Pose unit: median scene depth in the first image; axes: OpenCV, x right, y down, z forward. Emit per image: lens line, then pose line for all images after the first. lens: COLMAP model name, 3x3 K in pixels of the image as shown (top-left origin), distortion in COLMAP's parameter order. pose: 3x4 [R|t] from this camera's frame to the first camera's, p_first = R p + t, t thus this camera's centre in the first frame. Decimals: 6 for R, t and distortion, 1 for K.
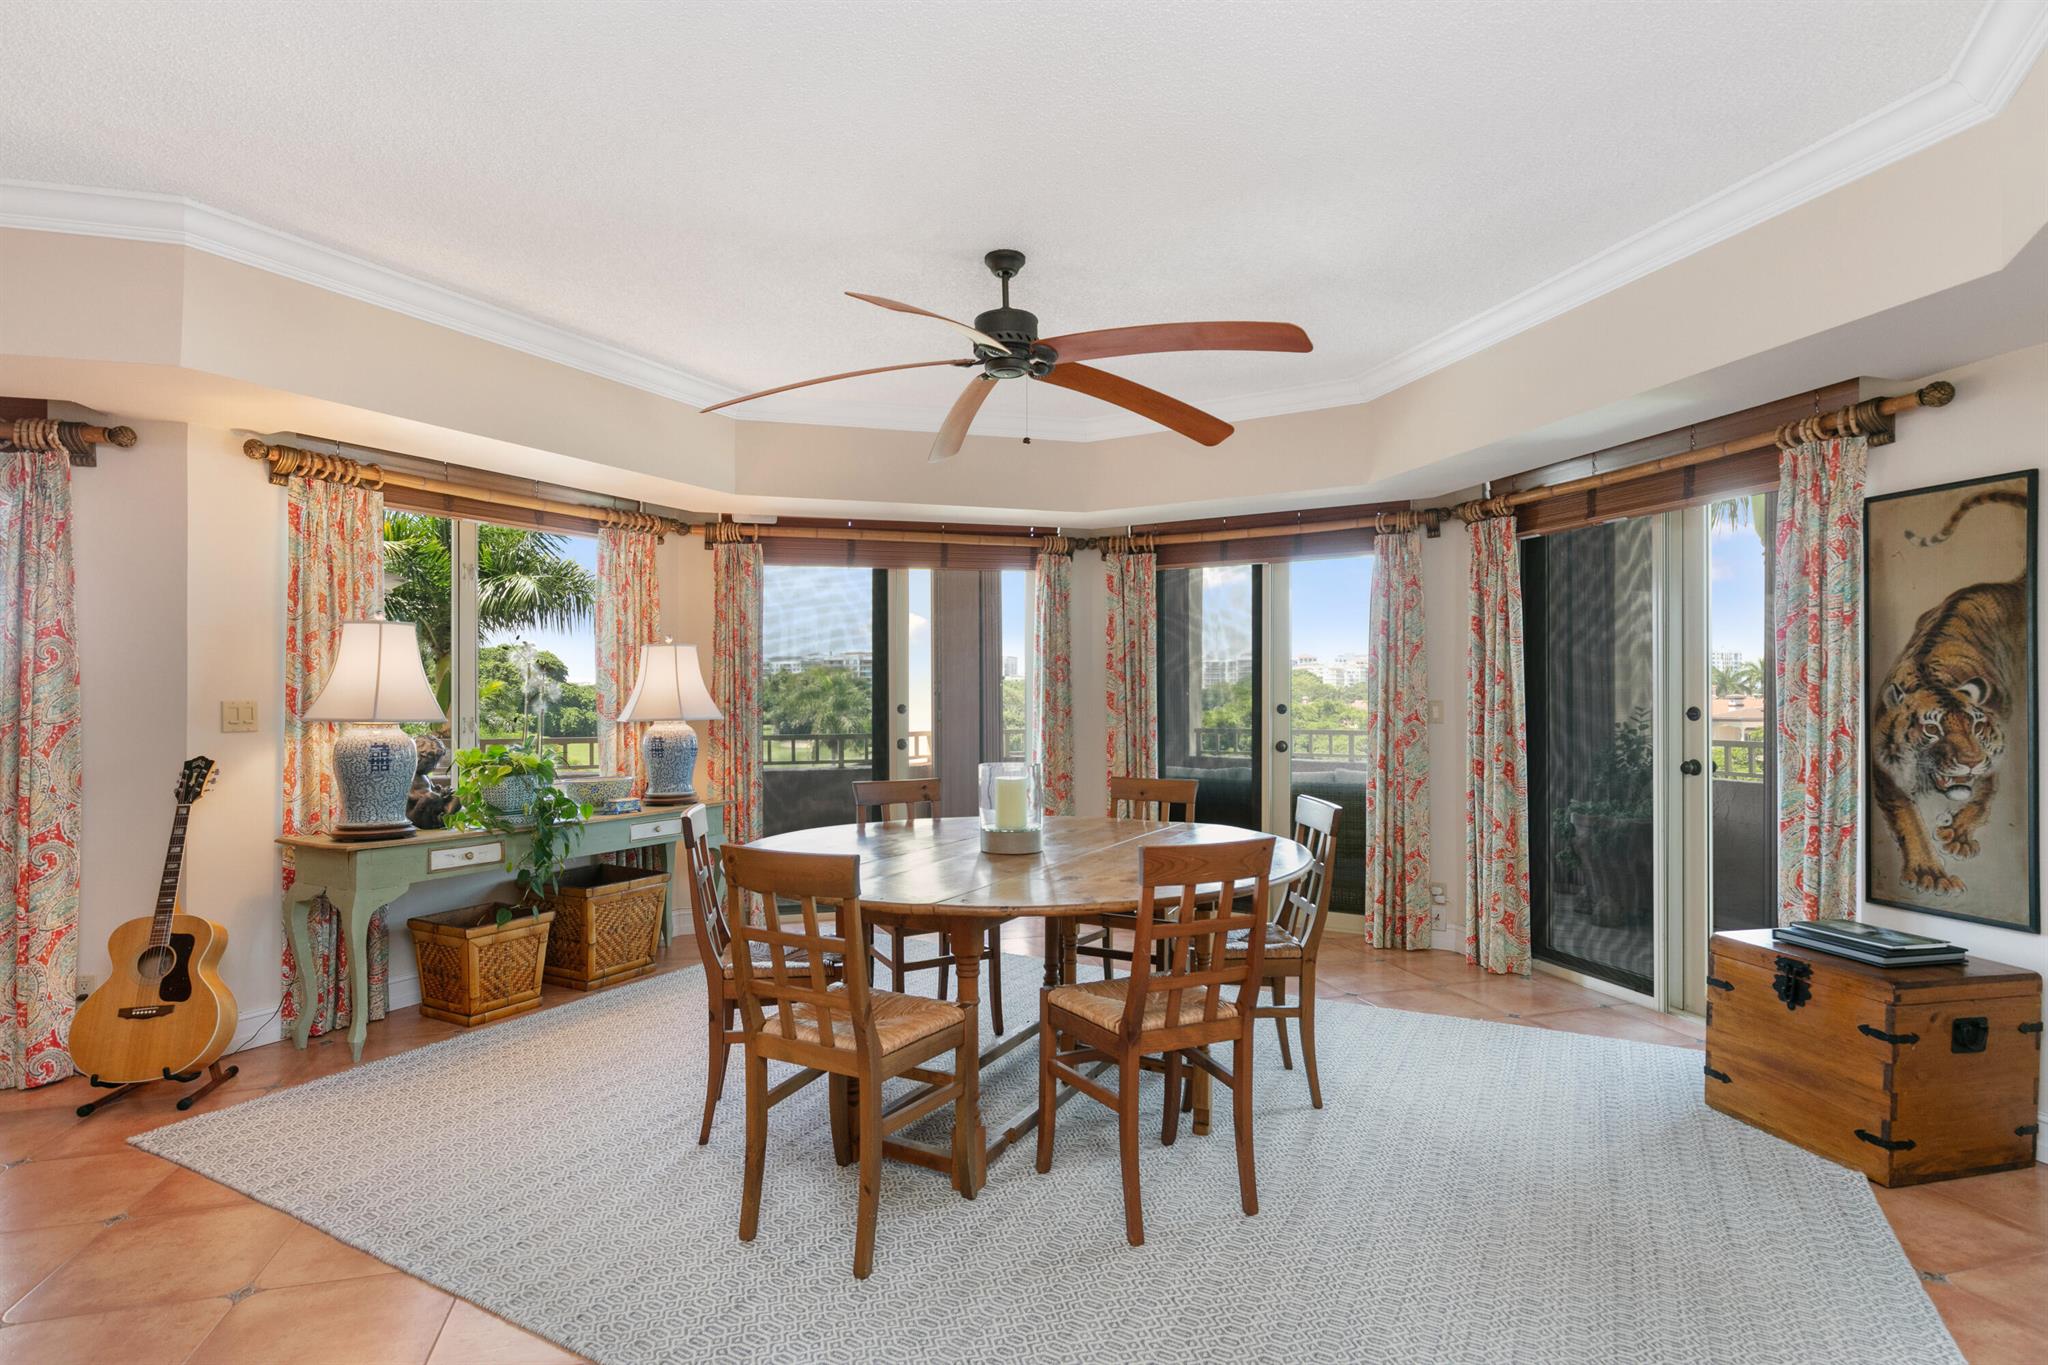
lens RADIAL K [[1037.9, 0, 1013.0], [0, 1037.9, 691.2], [0, 0, 1]] dist [0.007330, -0.000746]
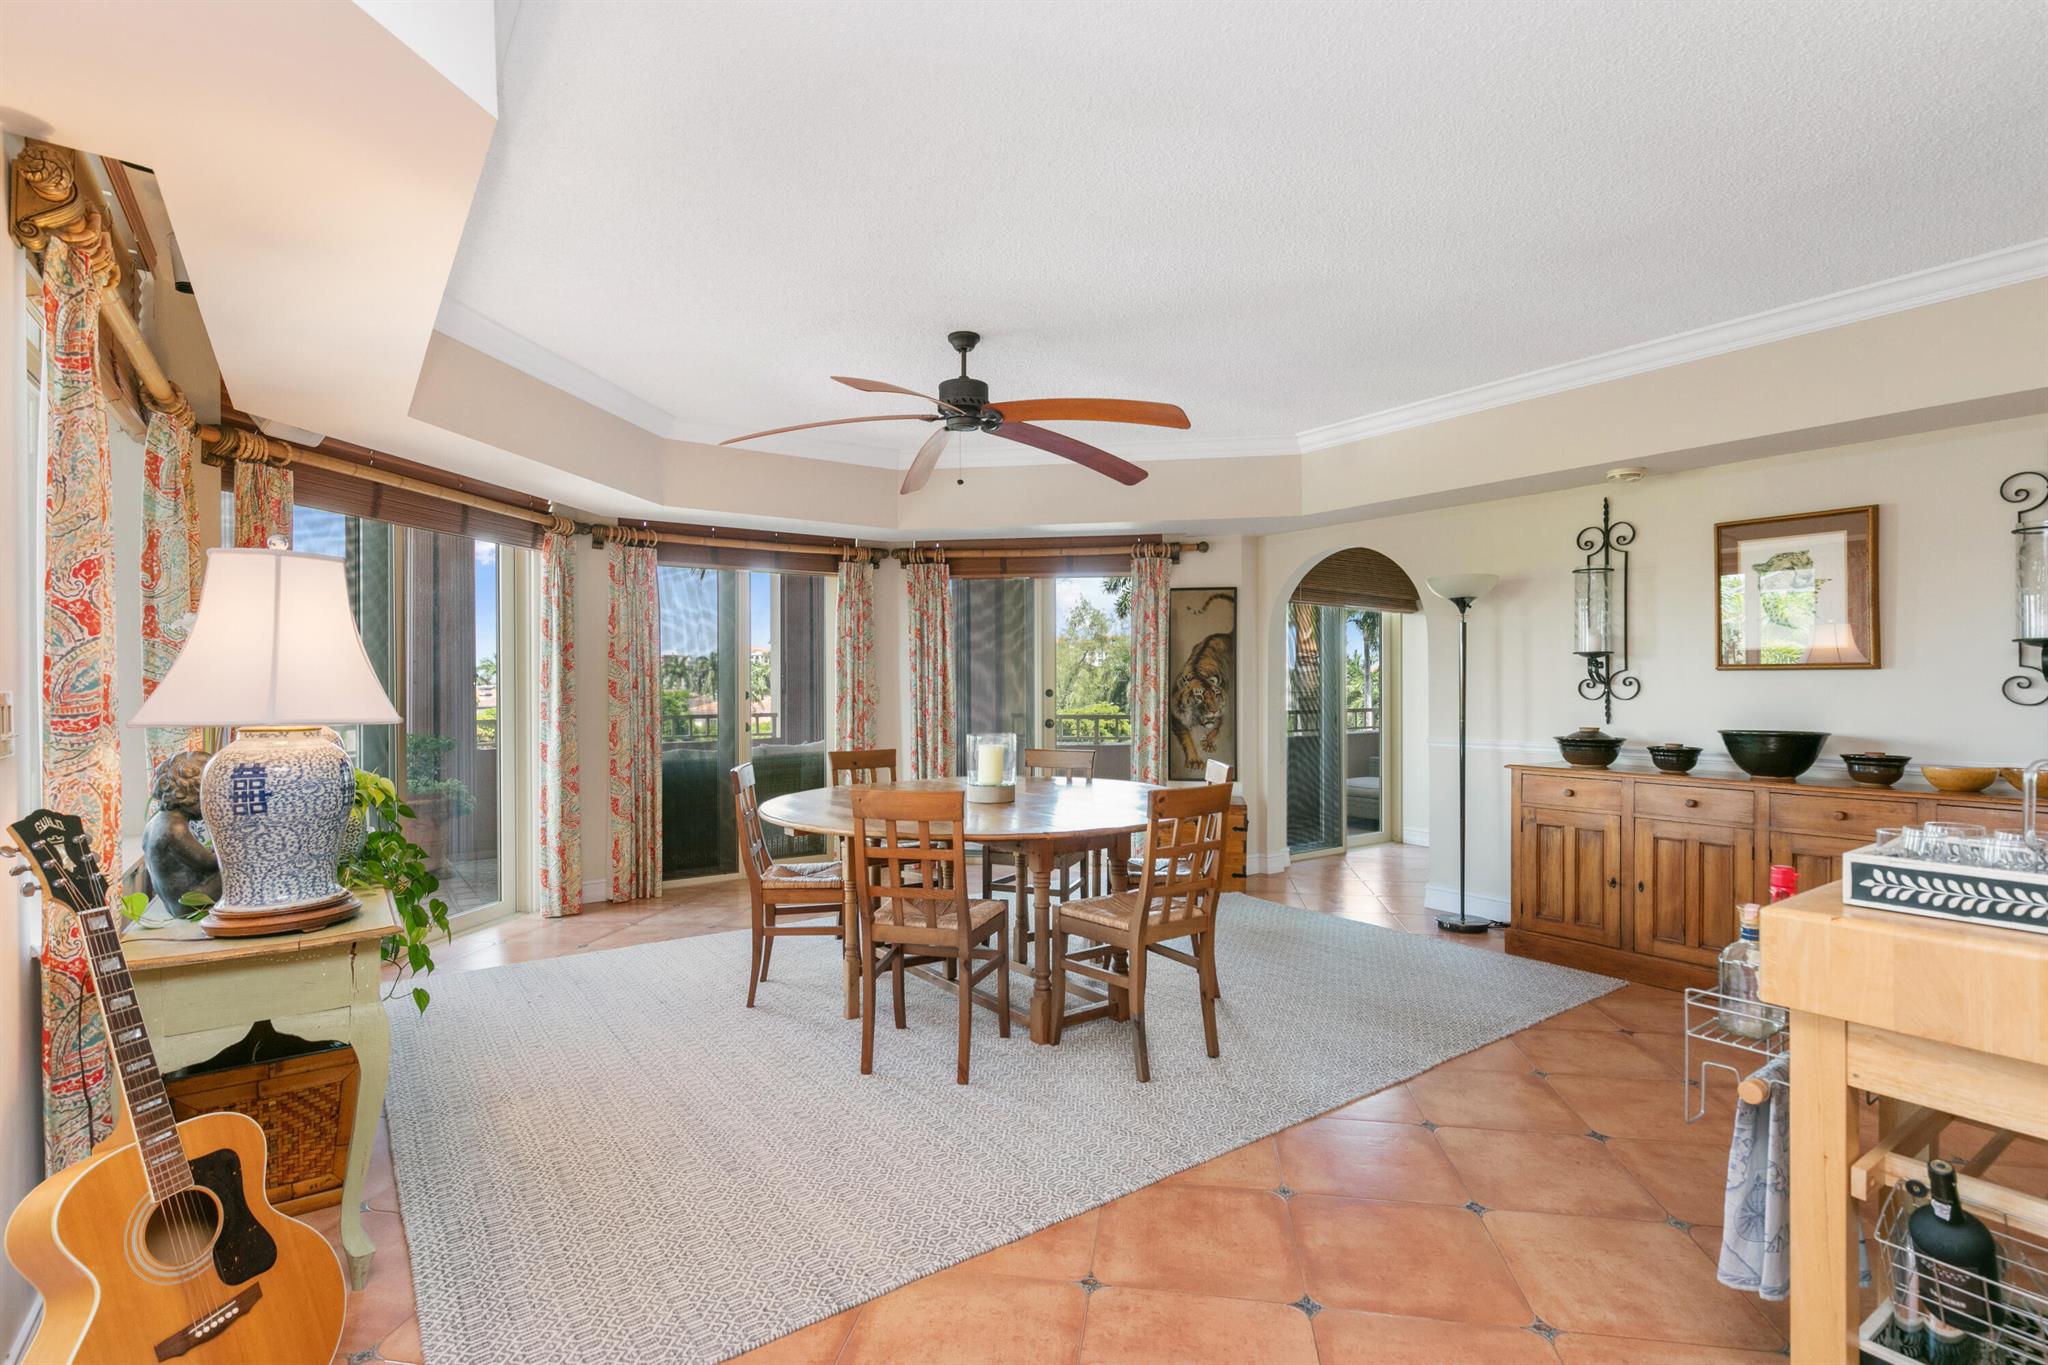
lens RADIAL K [[973.2, 0, 1013.0], [0, 973.2, 687.1], [0, 0, 1]] dist [-0.002205, 0.000070]
pose [[0.416220, -0.003955, 0.909255, -1.113027], [0.000007, 0.999991, 0.004346, 0.005527], [-0.909264, -0.001803, 0.416216, 0.474533]]
